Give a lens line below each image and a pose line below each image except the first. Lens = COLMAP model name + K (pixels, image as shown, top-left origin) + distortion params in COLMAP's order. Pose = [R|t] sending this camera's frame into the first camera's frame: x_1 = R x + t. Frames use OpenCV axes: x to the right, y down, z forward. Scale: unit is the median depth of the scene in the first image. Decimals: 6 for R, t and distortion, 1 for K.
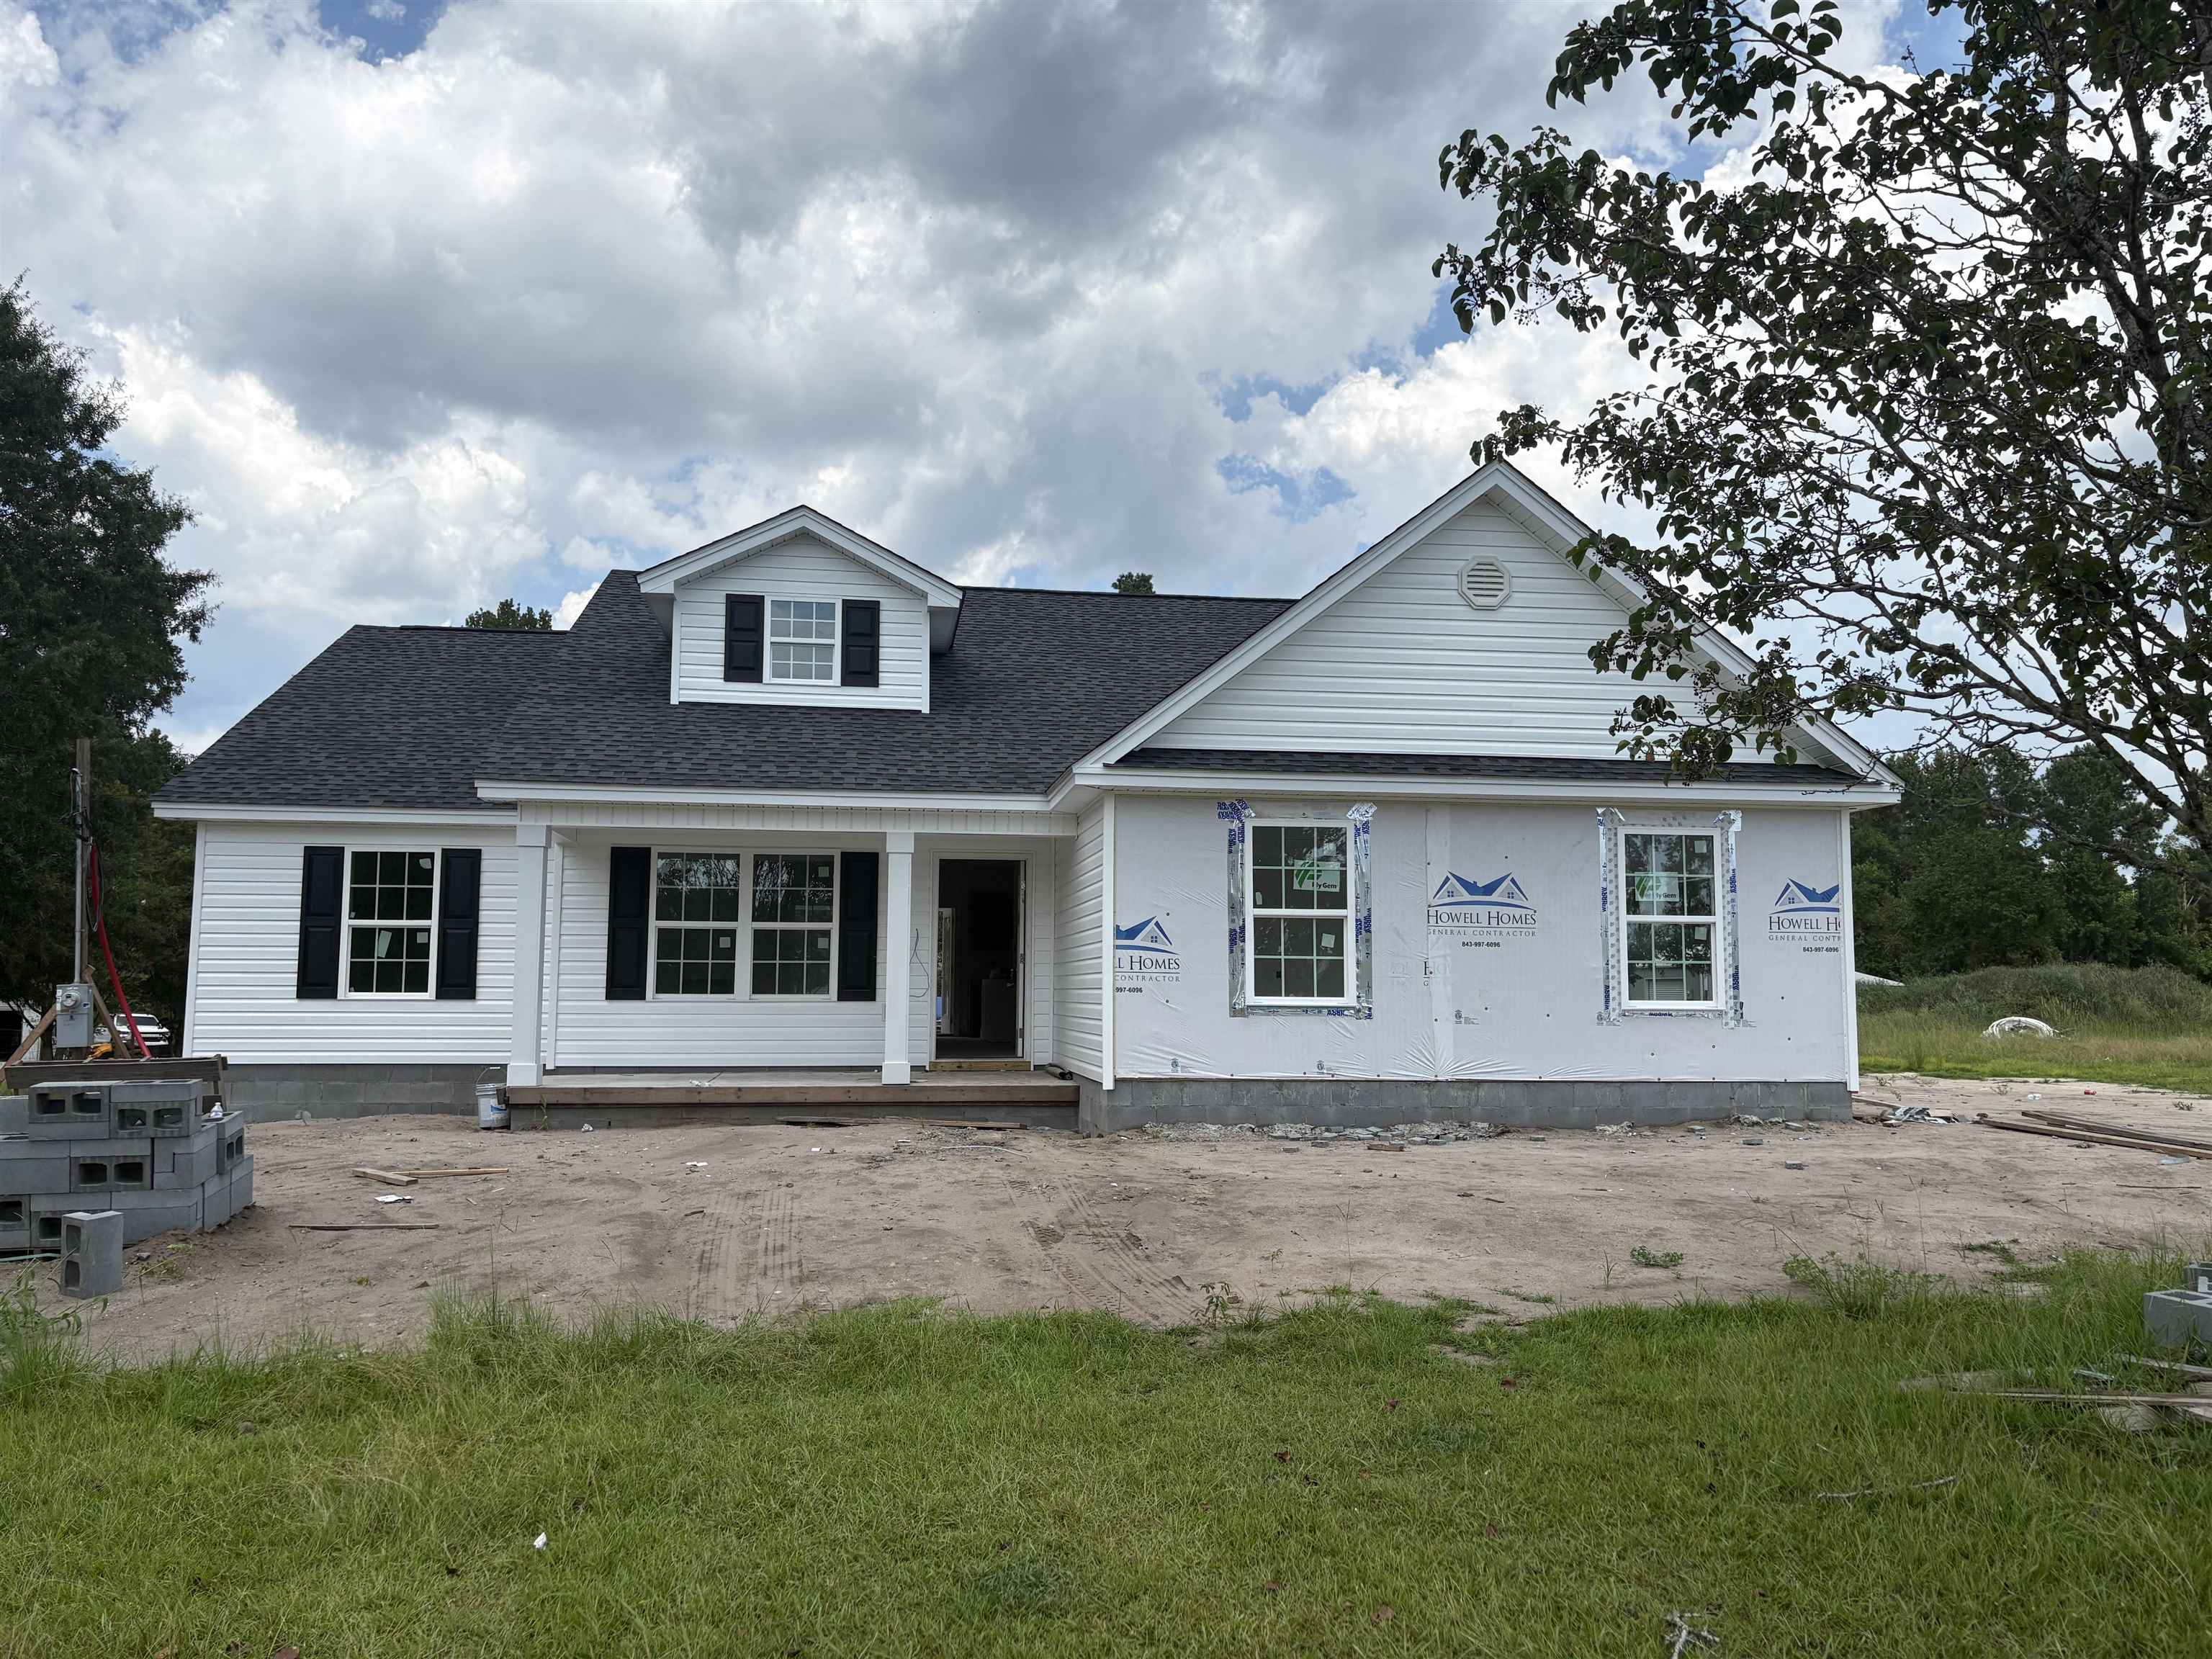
lens RADIAL K [[1696.1, 0, 1106.0], [0, 1696.1, 829.5], [0, 0, 1]] dist [0.090523, -0.083824]
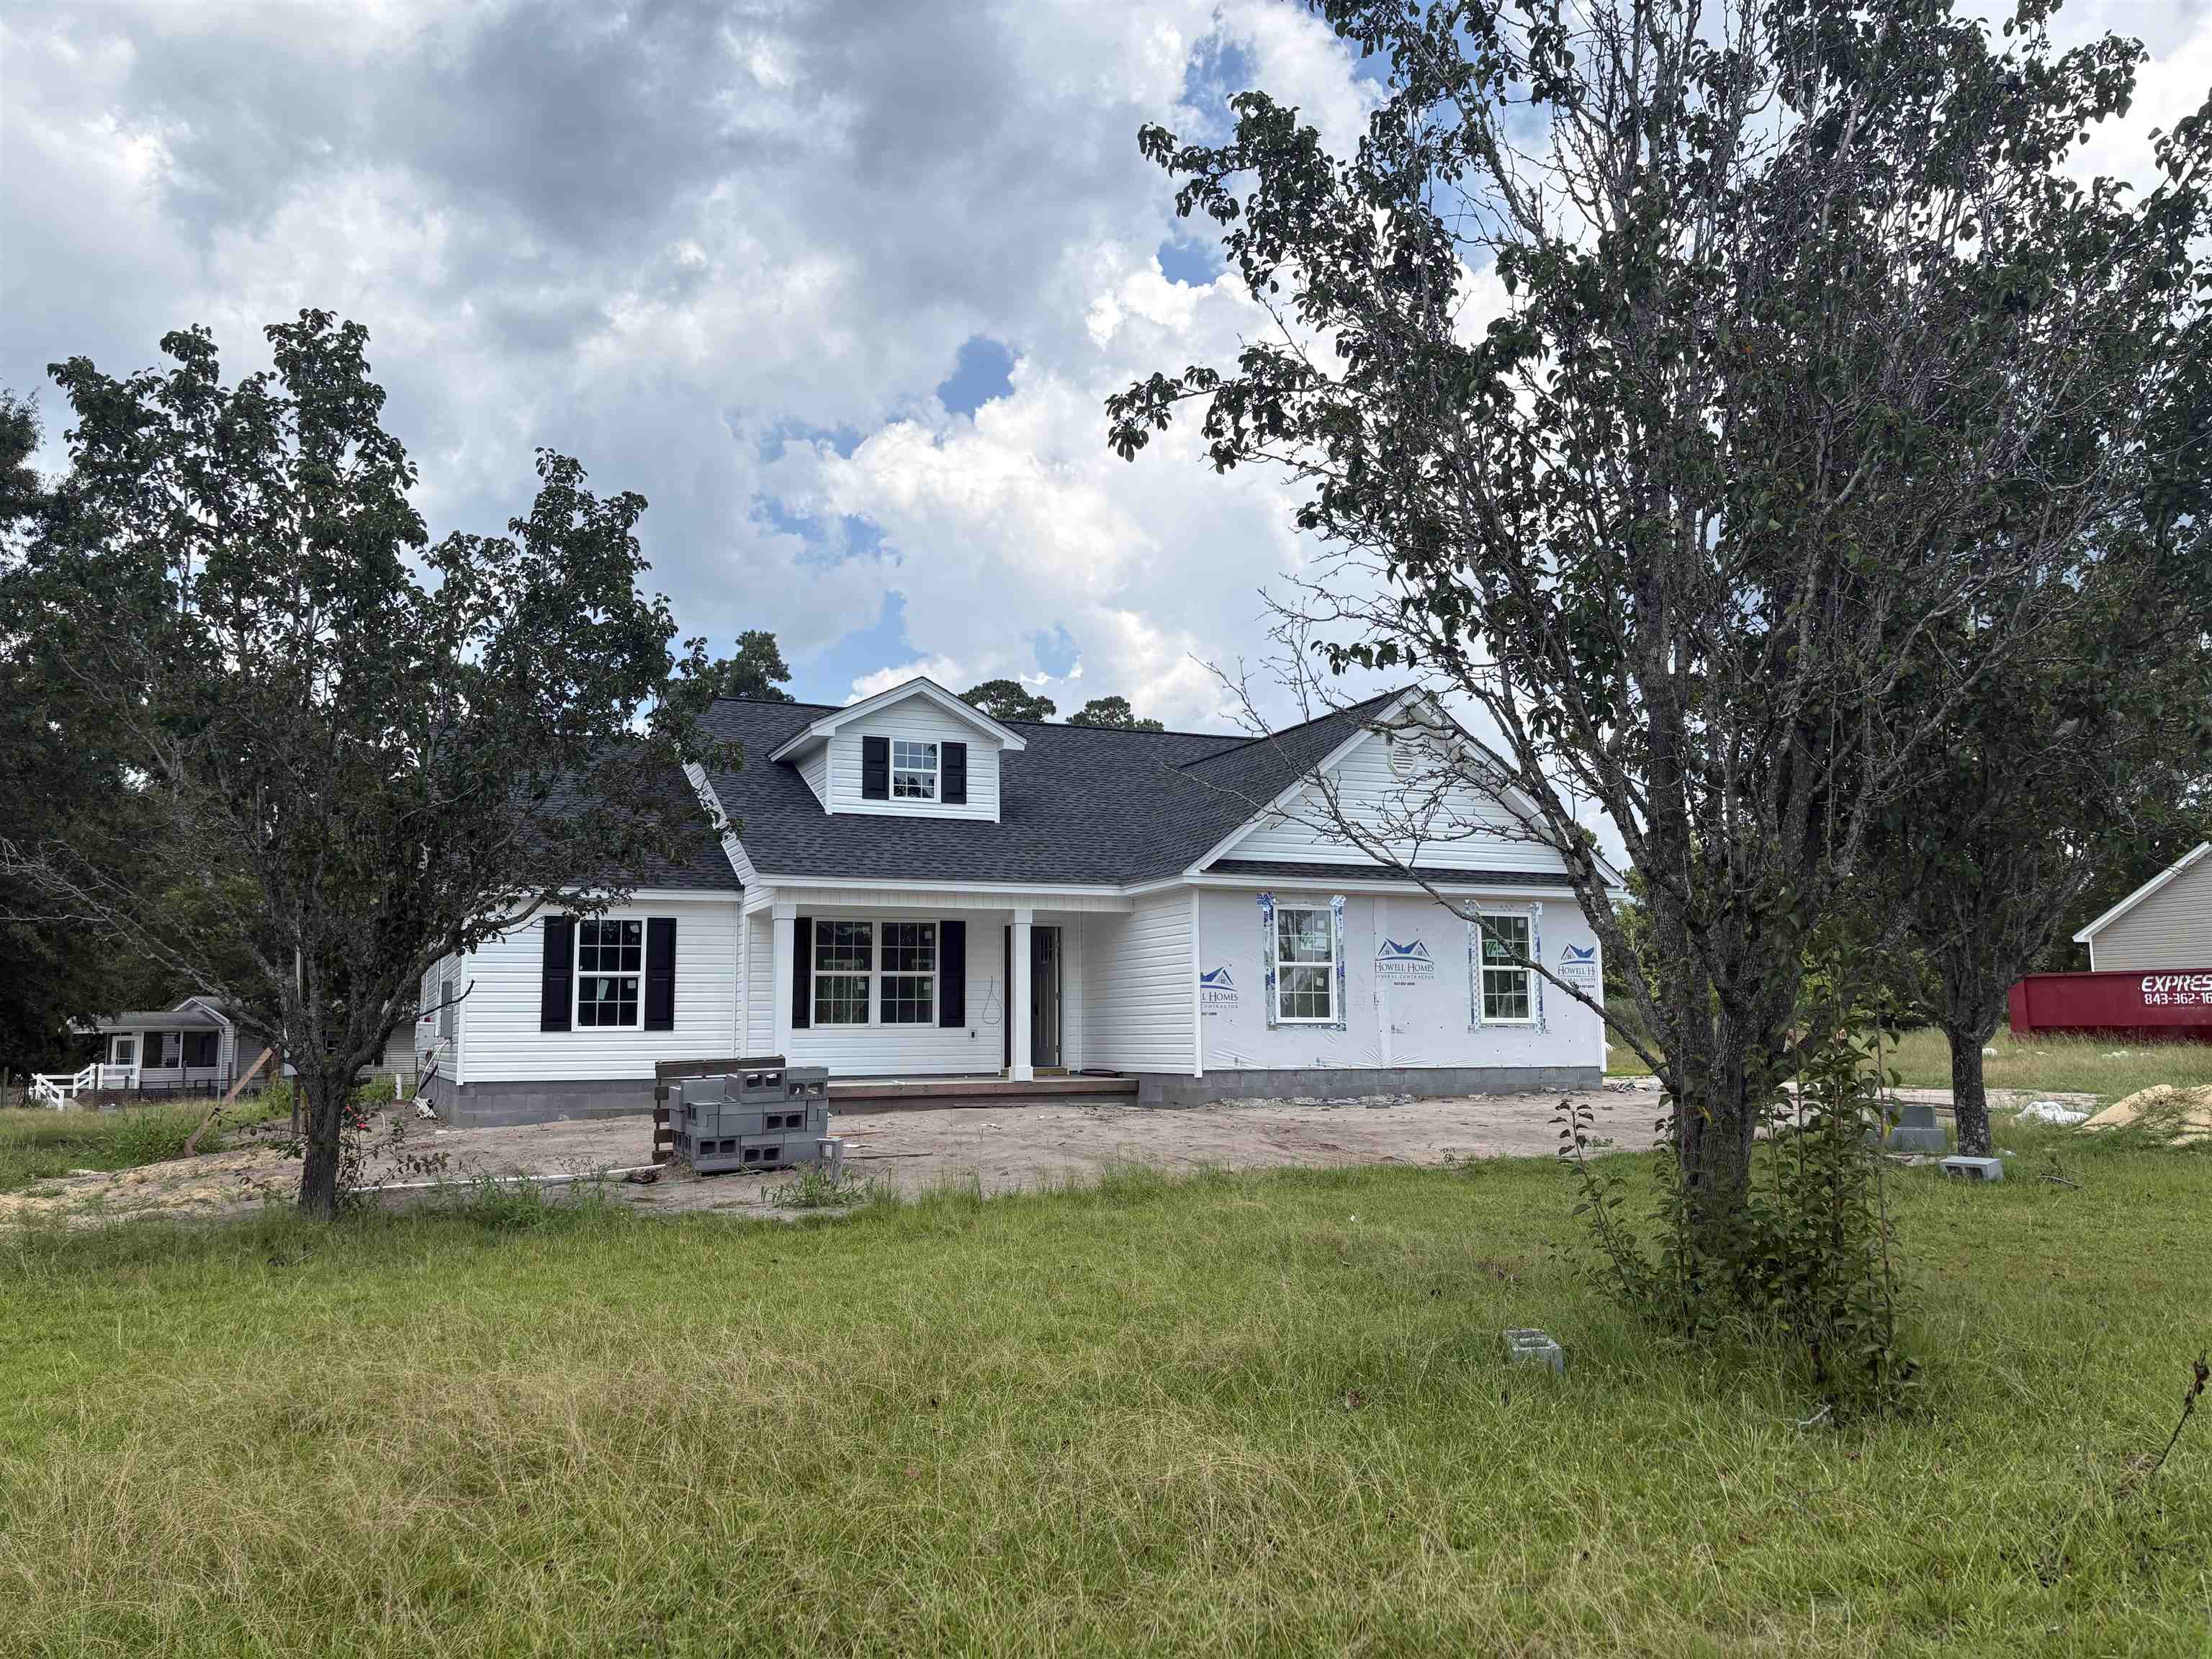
lens RADIAL K [[1719.8, 0, 1108.8], [0, 1719.8, 750.0], [0, 0, 1]] dist [0.098476, -0.001786]
pose [[0.959459, 0.031981, 0.280029, -0.430483], [-0.012153, 0.997312, -0.072257, -0.026730], [-0.281588, 0.065925, 0.957268, -0.423022]]
